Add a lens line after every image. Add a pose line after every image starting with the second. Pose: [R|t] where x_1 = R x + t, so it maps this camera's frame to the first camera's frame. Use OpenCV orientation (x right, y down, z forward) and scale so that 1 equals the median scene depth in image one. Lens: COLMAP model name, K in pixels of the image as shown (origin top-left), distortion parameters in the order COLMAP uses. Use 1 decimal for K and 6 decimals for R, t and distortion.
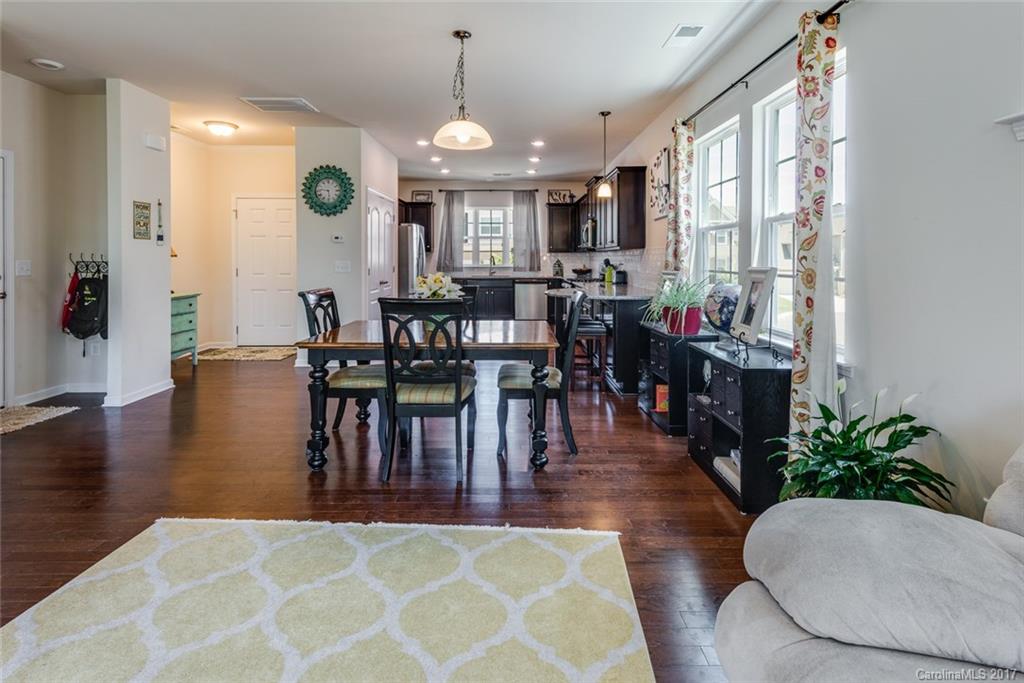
lens RADIAL K [[481.5, 0, 514.7], [0, 481.5, 267.0], [0, 0, 1]] dist [0.021350, -0.005390]
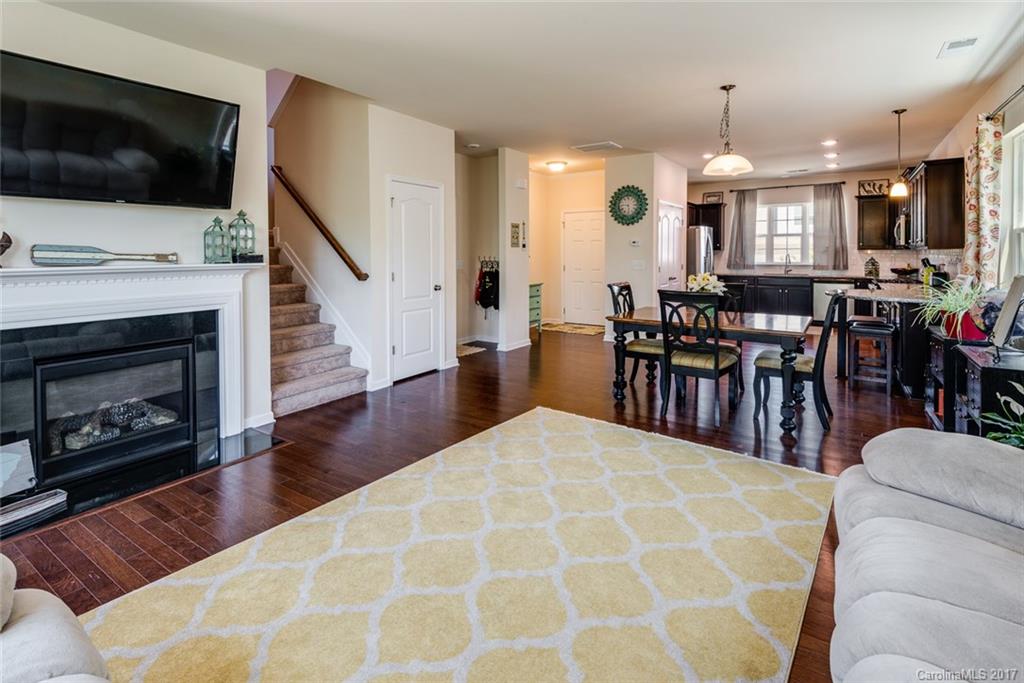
lens RADIAL K [[481.5, 0, 529.7], [0, 481.5, 259.6], [0, 0, 1]] dist [0.021350, -0.005390]
pose [[0.840340, 0.003876, -0.542046, 0.109191], [-0.005866, 0.999981, -0.001944, -0.014067], [0.542028, 0.004813, 0.840346, -0.266155]]
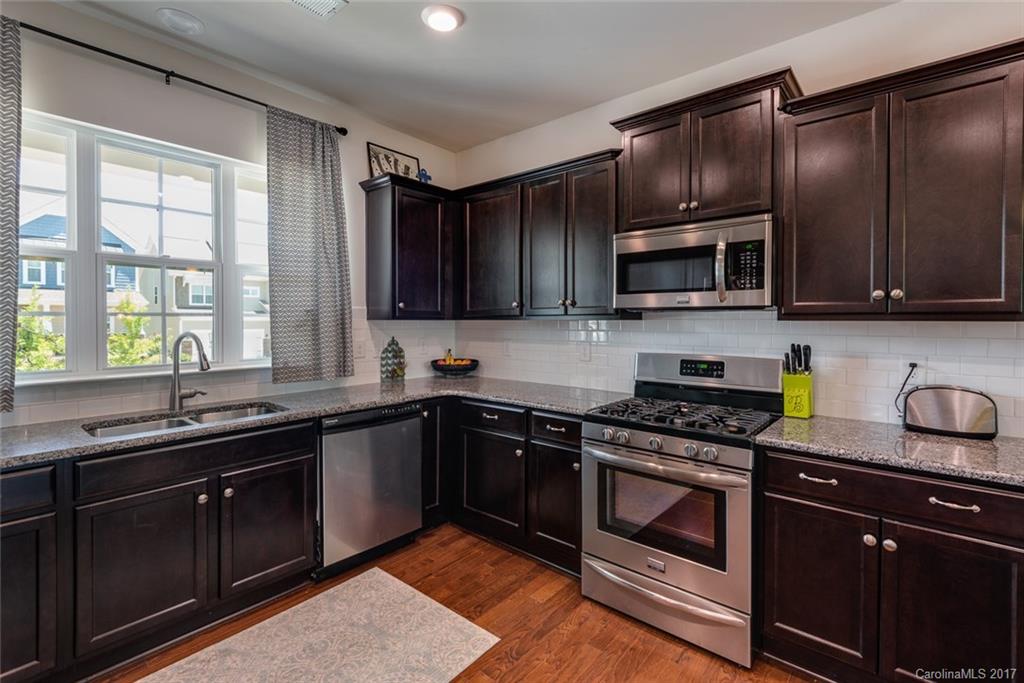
lens RADIAL K [[481.5, 0, 529.0], [0, 481.5, 323.6], [0, 0, 1]] dist [0.021350, -0.005390]
pose [[0.655306, -0.003478, 0.755356, -0.291542], [0.010548, 0.999934, -0.004546, -0.057041], [-0.755290, 0.010946, 0.655299, 1.629982]]
